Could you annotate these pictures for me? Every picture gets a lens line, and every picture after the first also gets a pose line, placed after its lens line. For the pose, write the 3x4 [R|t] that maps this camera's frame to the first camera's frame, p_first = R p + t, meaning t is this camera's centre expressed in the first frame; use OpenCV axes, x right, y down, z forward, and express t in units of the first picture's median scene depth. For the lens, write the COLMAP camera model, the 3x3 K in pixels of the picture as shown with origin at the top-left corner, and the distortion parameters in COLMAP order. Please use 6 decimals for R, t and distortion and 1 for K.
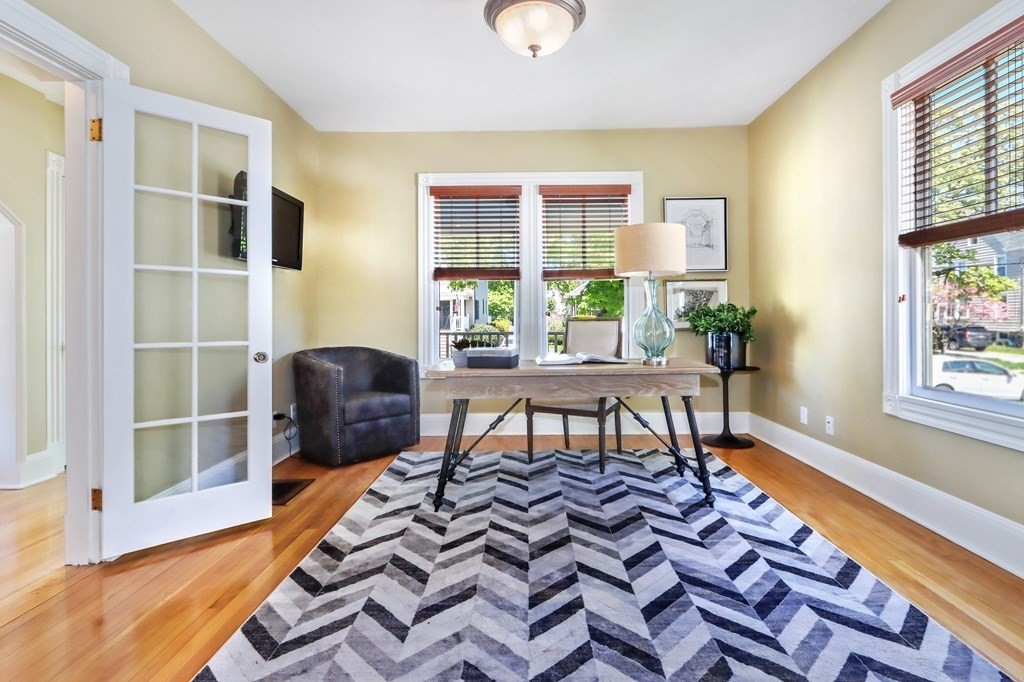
lens RADIAL K [[501.0, 0, 528.7], [0, 501.0, 316.3], [0, 0, 1]] dist [0.004453, 0.000190]
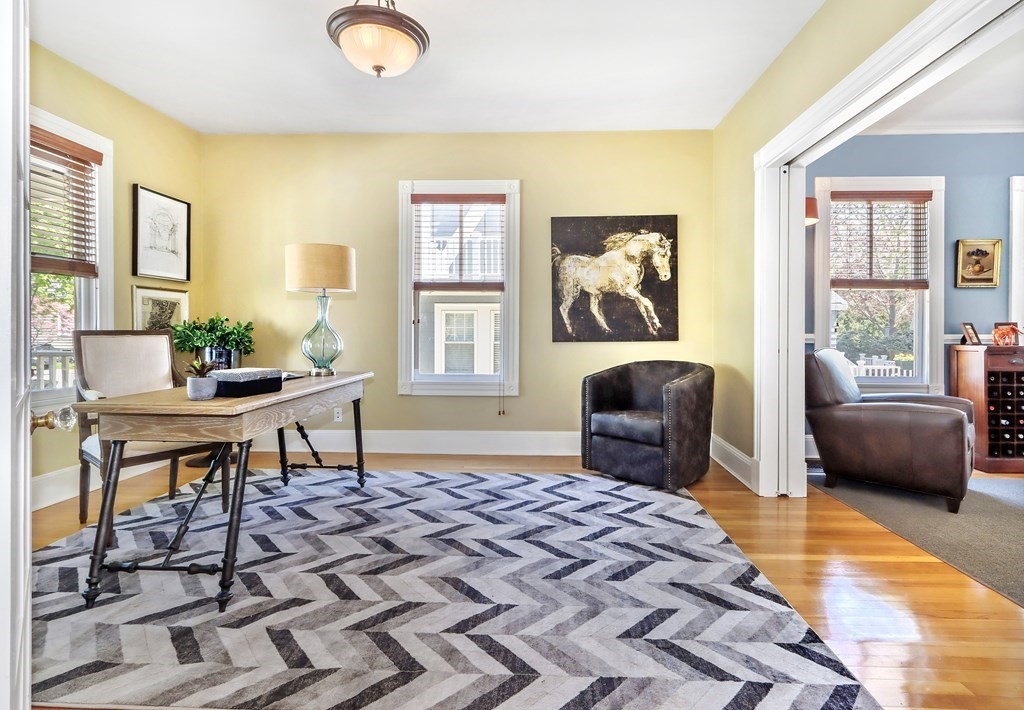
lens RADIAL K [[490.6, 0, 533.4], [0, 490.6, 332.6], [0, 0, 1]] dist [0.003051, 0.000348]
pose [[0.048897, 0.007214, 0.998778, -0.921244], [-0.002847, 0.999971, -0.007084, 0.014564], [-0.998800, -0.002497, 0.048917, 0.600472]]
